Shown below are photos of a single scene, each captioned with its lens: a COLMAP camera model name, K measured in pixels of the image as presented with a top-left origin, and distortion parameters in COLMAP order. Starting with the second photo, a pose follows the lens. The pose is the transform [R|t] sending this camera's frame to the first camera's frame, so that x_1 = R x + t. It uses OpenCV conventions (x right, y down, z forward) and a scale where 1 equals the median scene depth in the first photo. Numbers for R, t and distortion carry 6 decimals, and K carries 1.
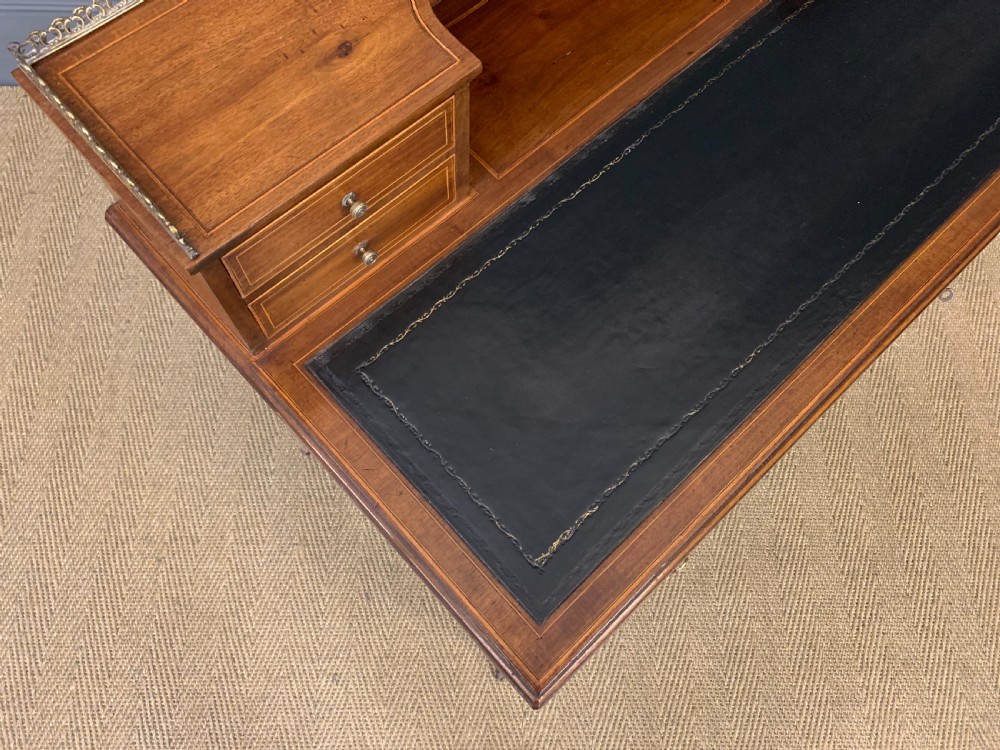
lens RADIAL K [[766.4, 0, 490.7], [0, 766.4, 373.2], [0, 0, 1]] dist [0.018376, -0.005862]
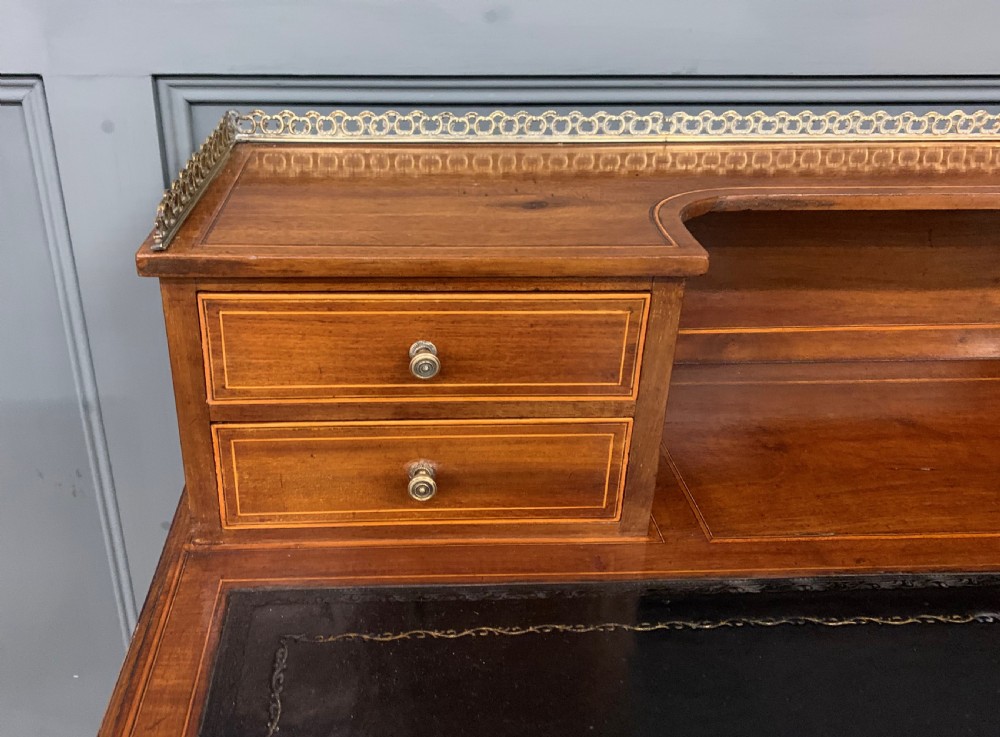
lens RADIAL K [[841.6, 0, 437.1], [0, 841.6, 321.6], [0, 0, 1]] dist [0.110597, -0.221080]
pose [[0.768734, 0.258475, -0.585012, 0.239711], [-0.592134, 0.633329, -0.498269, 0.106357], [0.241715, 0.729442, 0.639913, 0.548788]]
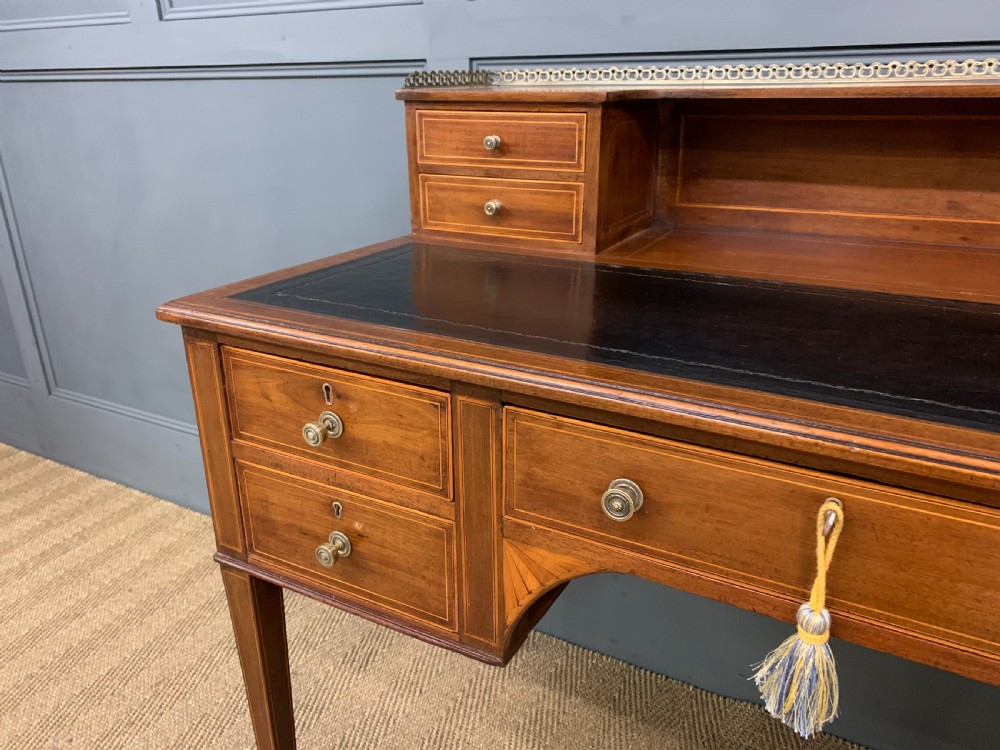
lens RADIAL K [[756.8, 0, 500.0], [0, 756.8, 375.0], [0, 0, 1]] dist [0.091359, -0.138347]
pose [[0.306317, 0.315780, -0.898027, 1.315822], [-0.876764, 0.461008, -0.136956, 0.177004], [0.370750, 0.829310, 0.418079, 0.790330]]
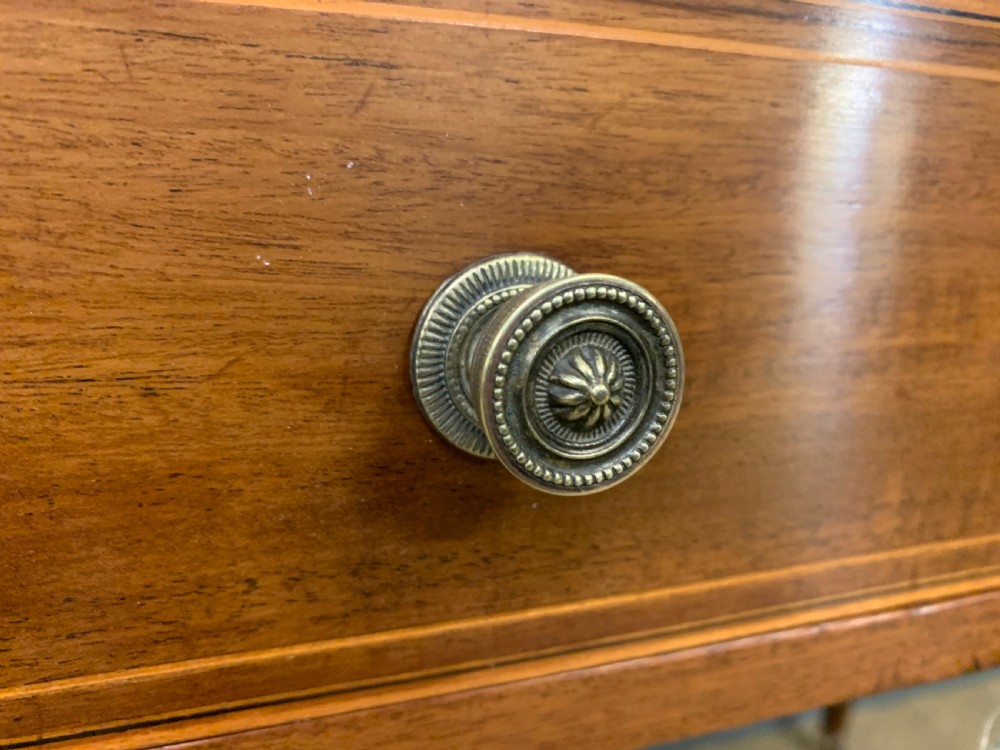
lens RADIAL K [[751.0, 0, 491.6], [0, 751.0, 369.5], [0, 0, 1]] dist [0.025195, -0.009071]
pose [[0.909739, 0.129994, -0.394305, 0.655991], [-0.393715, 0.571540, -0.719952, 0.103022], [0.131772, 0.810212, 0.571132, 1.252403]]
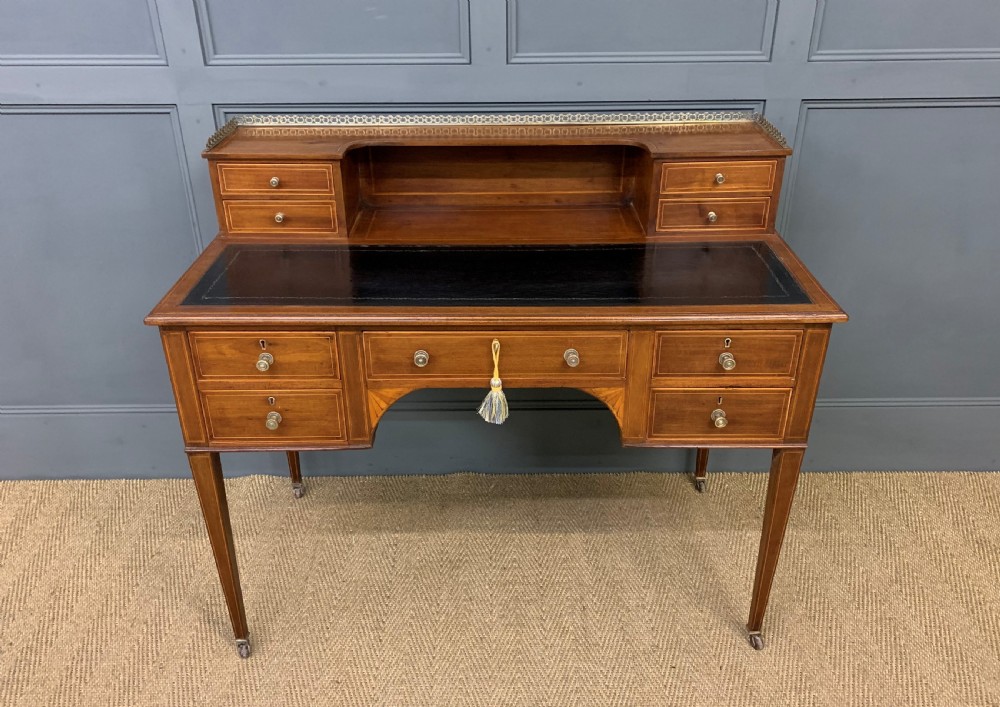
lens RADIAL K [[821.5, 0, 503.4], [0, 821.5, 359.9], [0, 0, 1]] dist [0.022519, -0.006601]
pose [[0.737946, 0.300094, -0.604466, 2.230688], [-0.619522, 0.656452, -0.430423, 0.879644], [0.267635, 0.692109, 0.670341, -0.199473]]
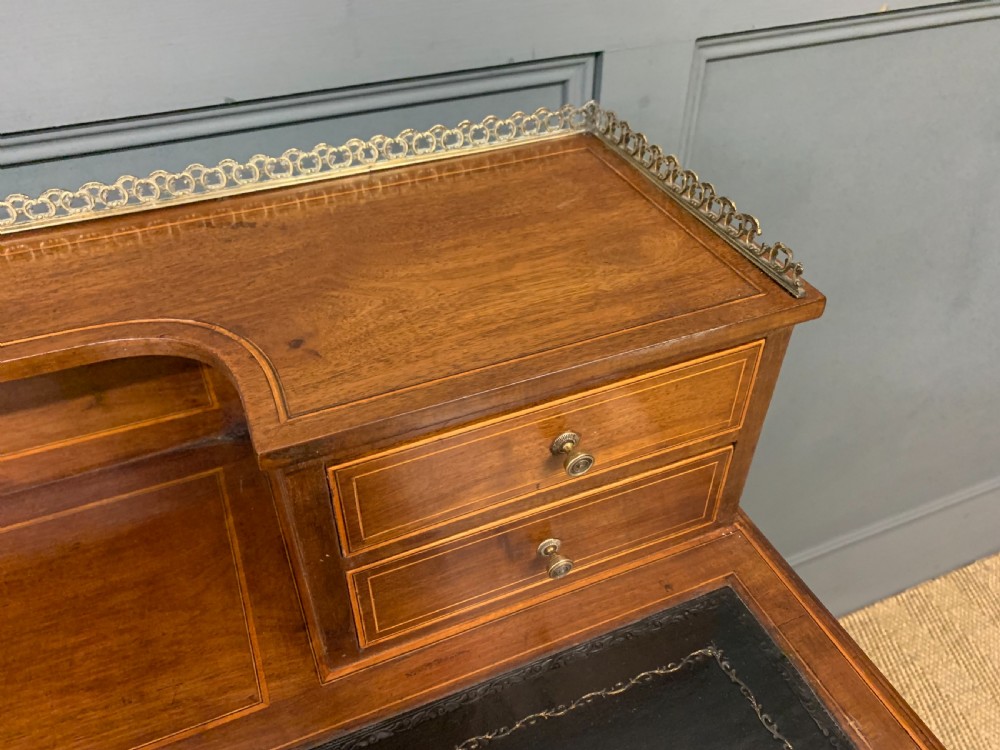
lens RADIAL K [[766.4, 0, 490.7], [0, 766.4, 373.2], [0, 0, 1]] dist [0.018376, -0.005862]
pose [[0.937239, 0.199502, -0.285976, 1.016434], [-0.314457, 0.837978, -0.445994, -0.915676], [0.150665, 0.507930, 0.848120, 0.851058]]
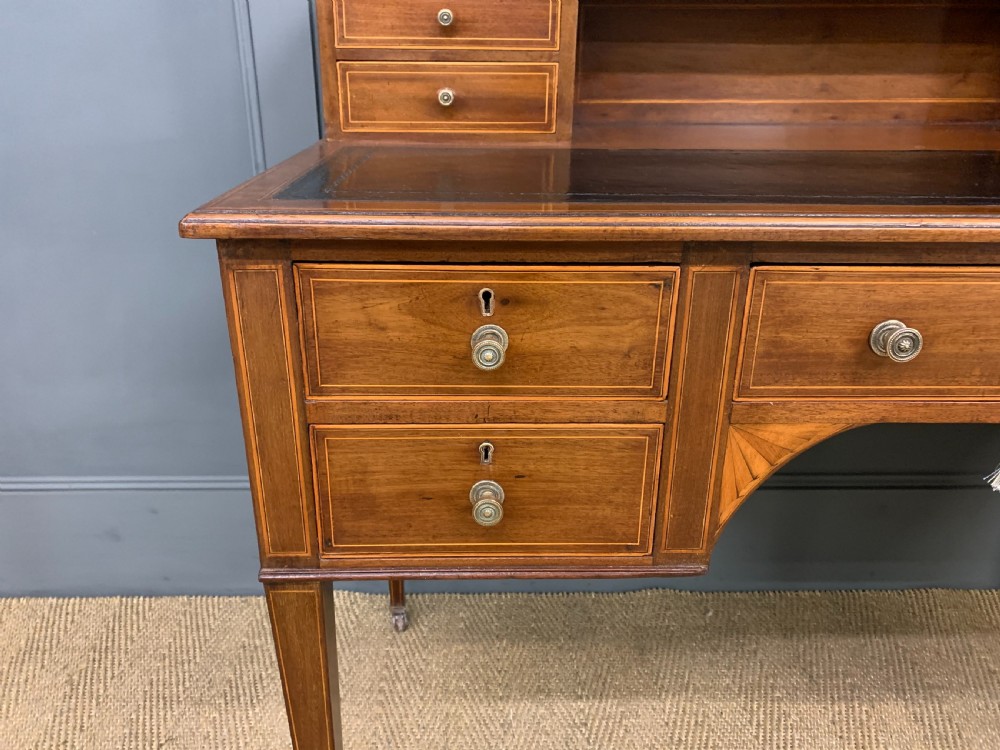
lens RADIAL K [[766.4, 0, 490.7], [0, 766.4, 373.2], [0, 0, 1]] dist [0.018376, -0.005862]
pose [[0.739309, 0.244489, -0.627413, 0.821947], [-0.620582, 0.609016, -0.493940, 0.721574], [0.261342, 0.754536, 0.601977, 0.728308]]
